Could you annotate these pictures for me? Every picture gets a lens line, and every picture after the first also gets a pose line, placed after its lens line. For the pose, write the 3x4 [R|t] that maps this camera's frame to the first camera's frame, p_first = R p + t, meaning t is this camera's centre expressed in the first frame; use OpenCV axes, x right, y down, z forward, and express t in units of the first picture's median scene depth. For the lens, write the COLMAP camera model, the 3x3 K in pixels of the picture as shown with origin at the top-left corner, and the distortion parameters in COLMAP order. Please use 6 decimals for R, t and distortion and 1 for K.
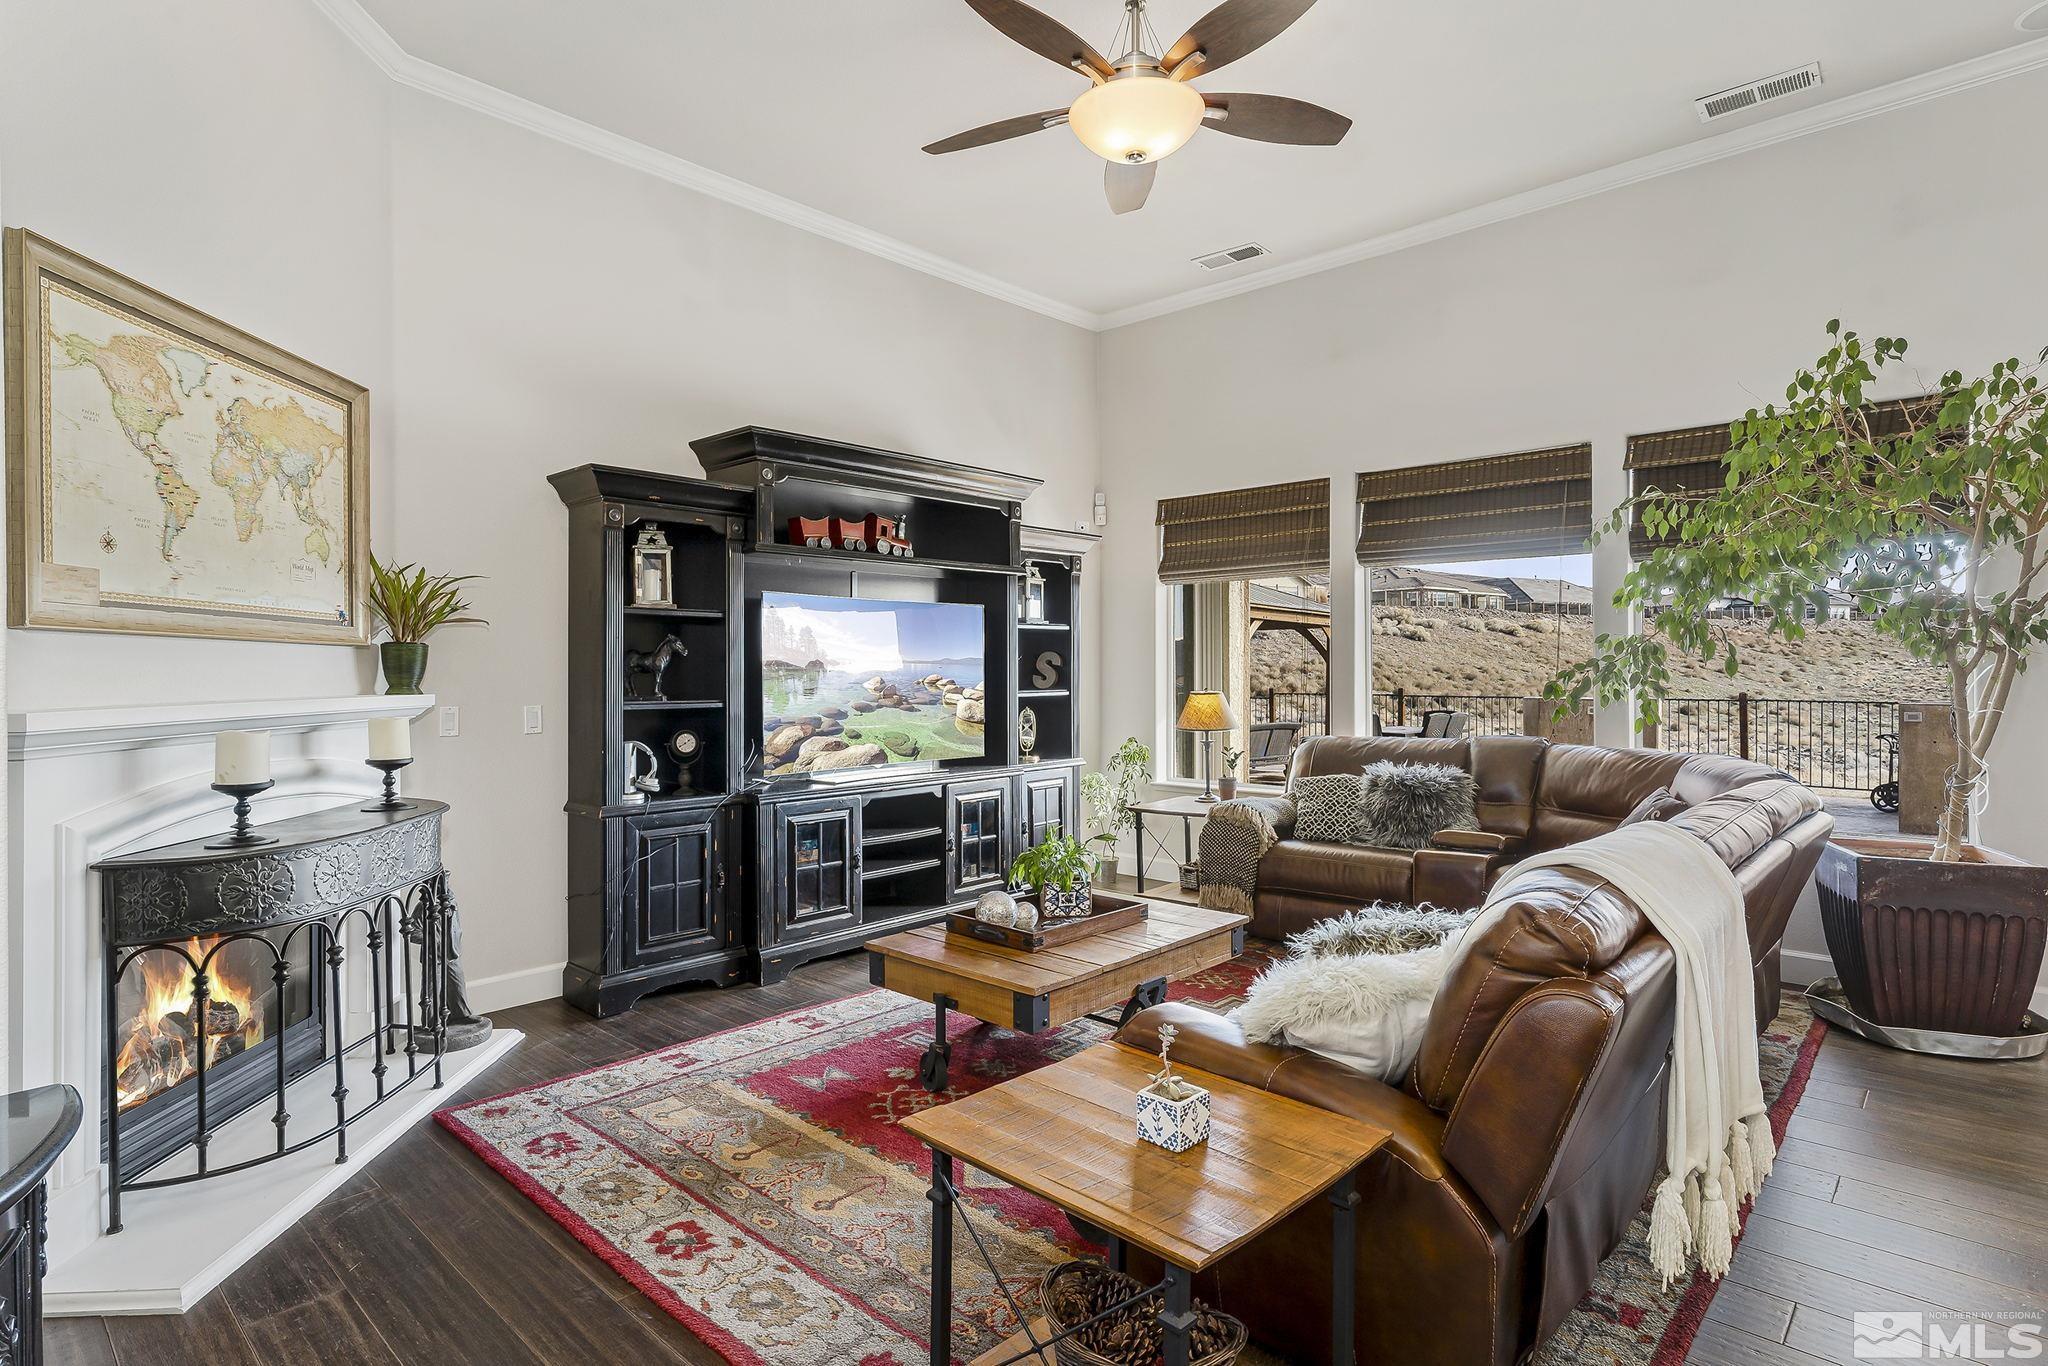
lens RADIAL K [[1076.2, 0, 1010.3], [0, 1076.2, 670.7], [0, 0, 1]] dist [0.017230, 0.001053]
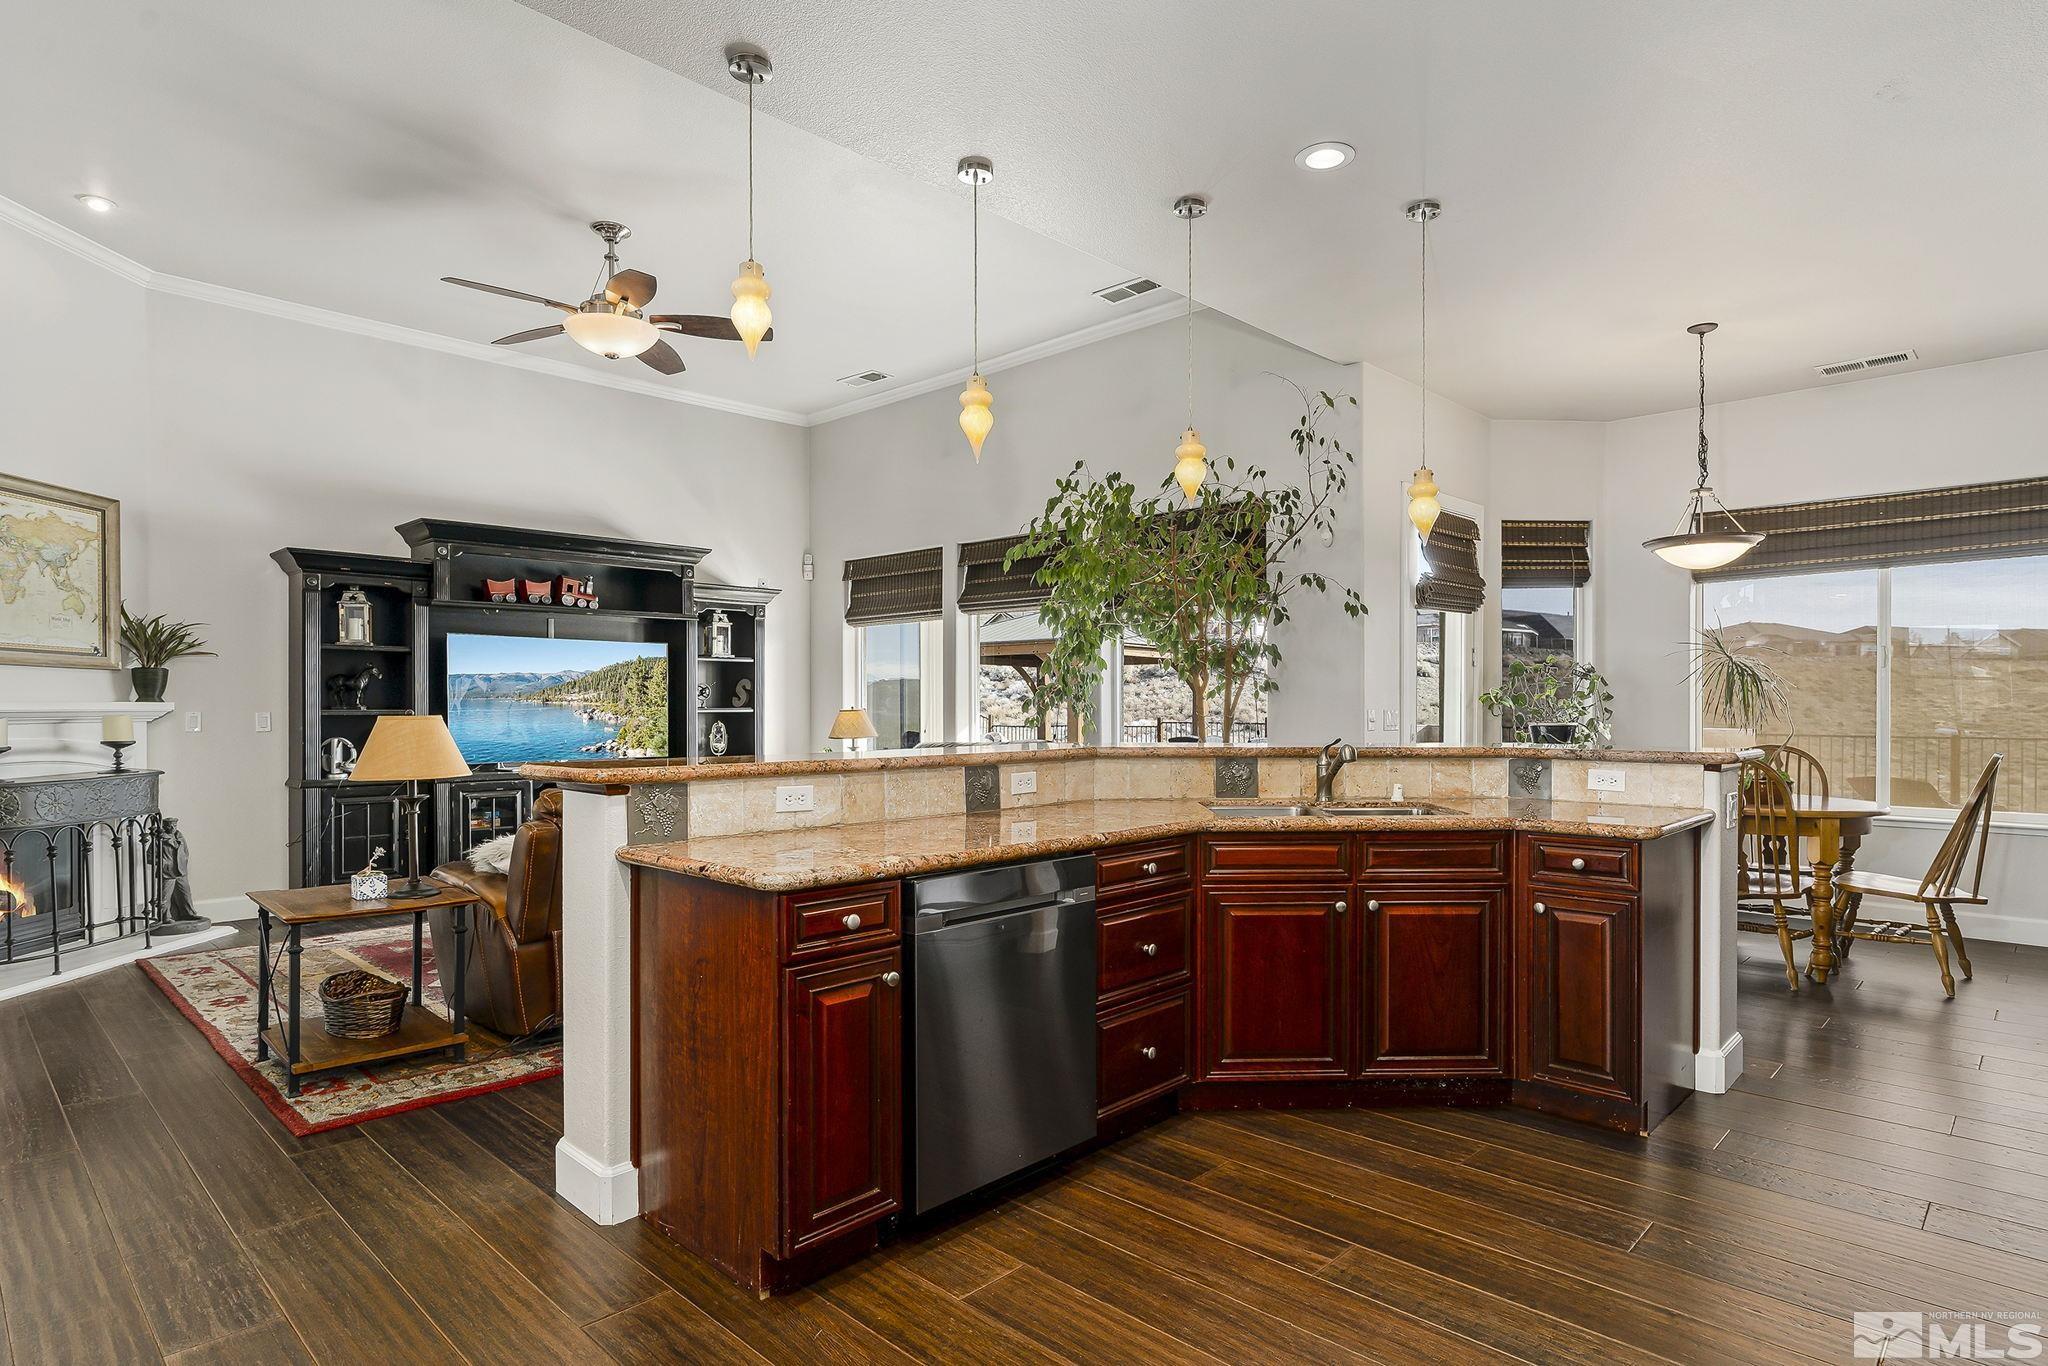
lens RADIAL K [[1076.2, 0, 1042.4], [0, 1076.2, 715.3], [0, 0, 1]] dist [0.017230, 0.001053]
pose [[0.999999, 0.001021, 0.000435, 0.584581], [-0.001024, 0.999968, 0.007928, 0.022963], [-0.000427, -0.007929, 0.999968, -0.442997]]
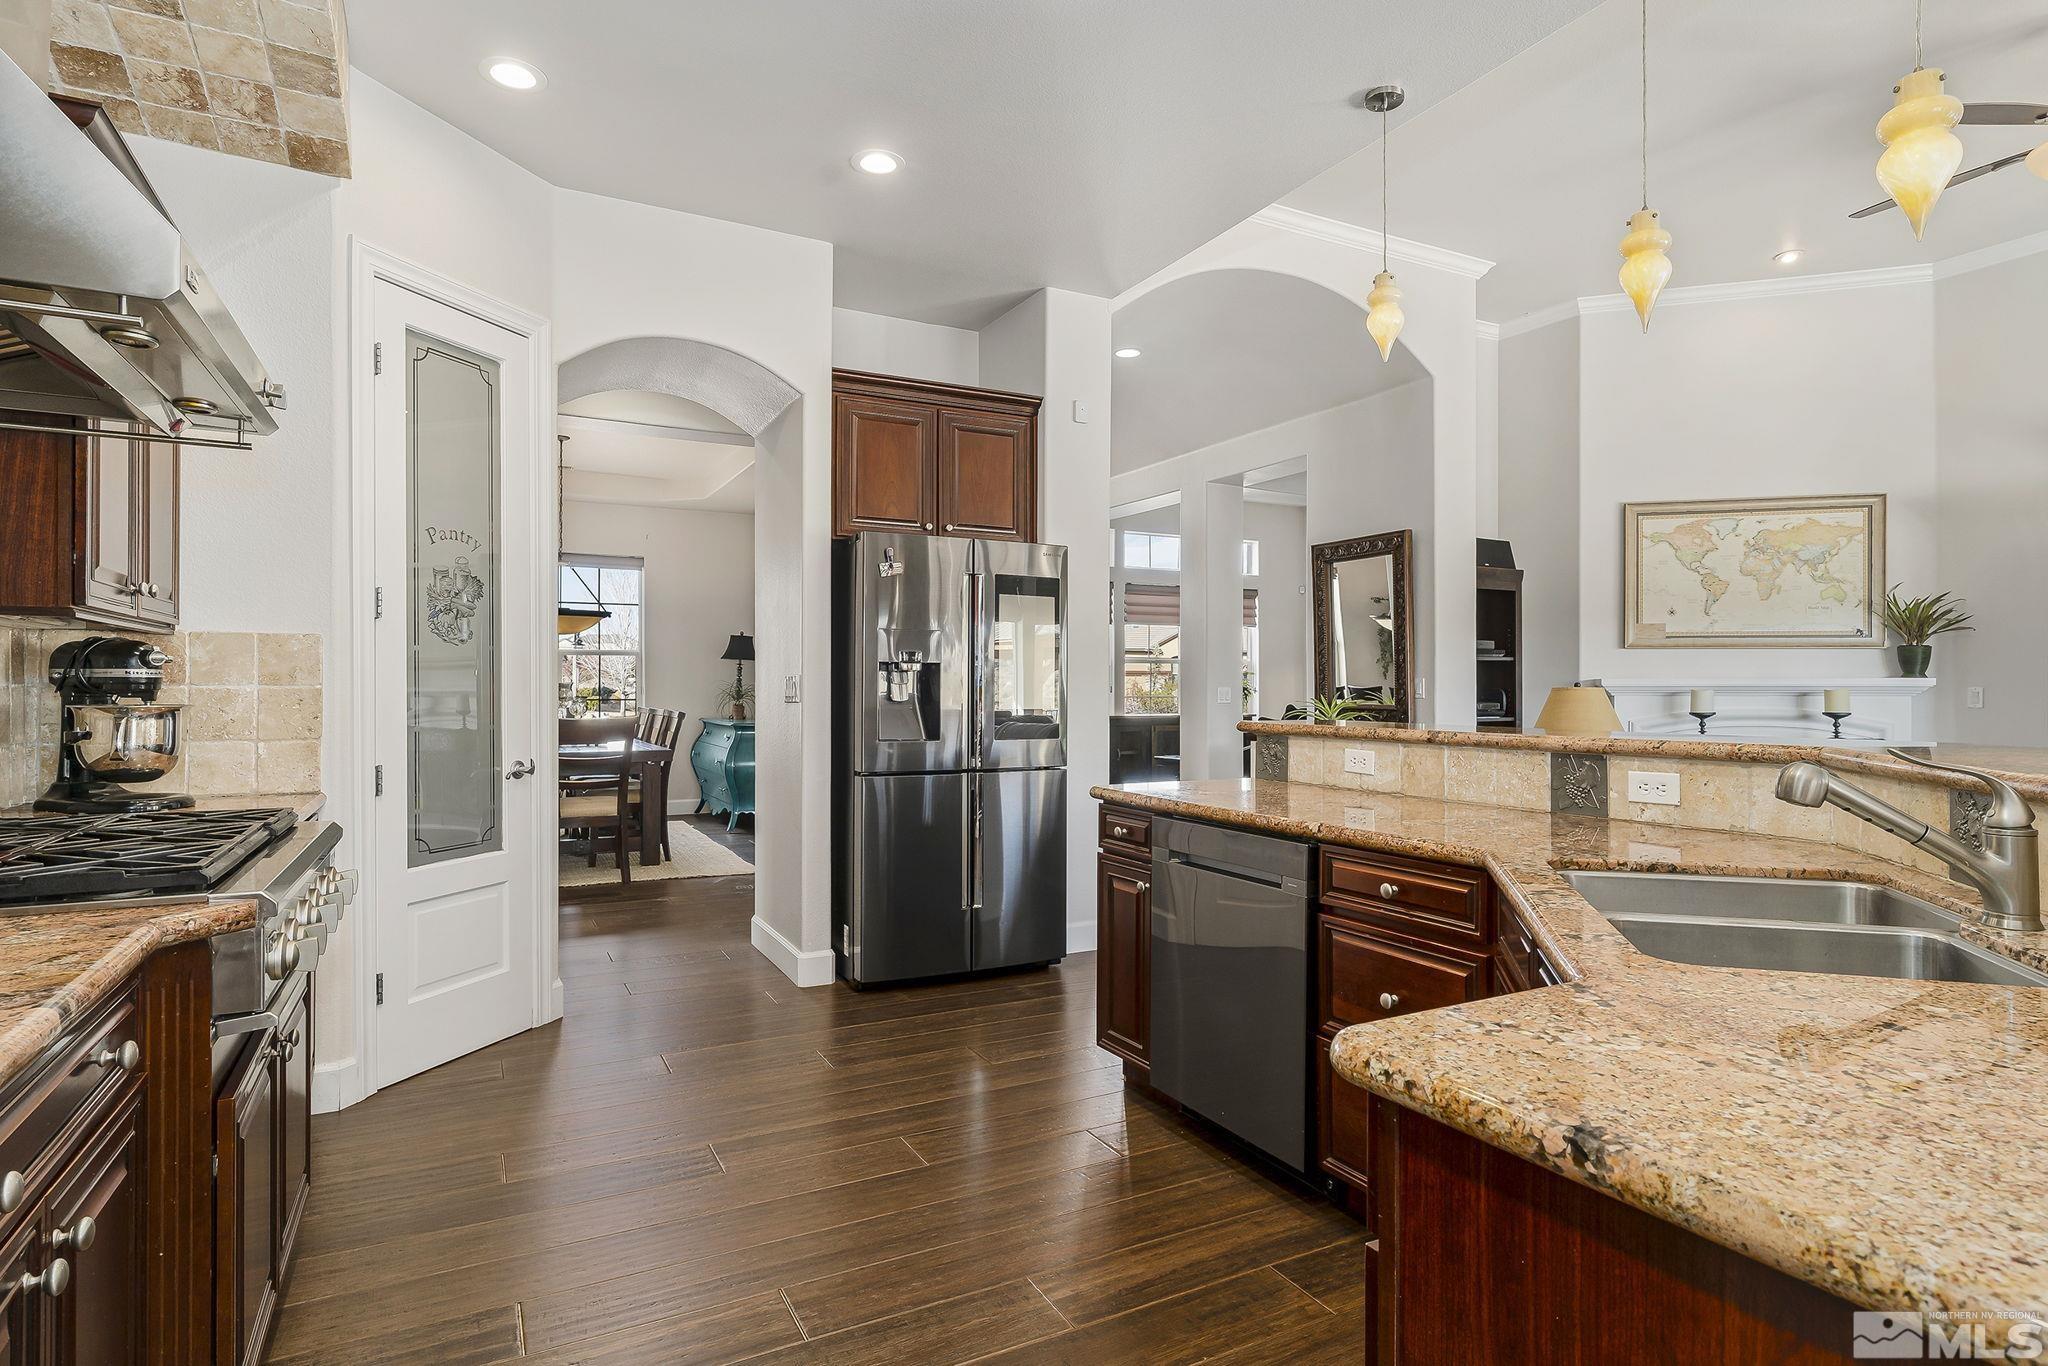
lens RADIAL K [[1076.2, 0, 1016.2], [0, 1076.2, 689.9], [0, 0, 1]] dist [0.017230, 0.001053]
pose [[-0.318393, 0.005670, -0.947942, 1.178286], [-0.002622, 0.999973, 0.006862, 0.027917], [0.947955, 0.004671, -0.318370, 0.223732]]
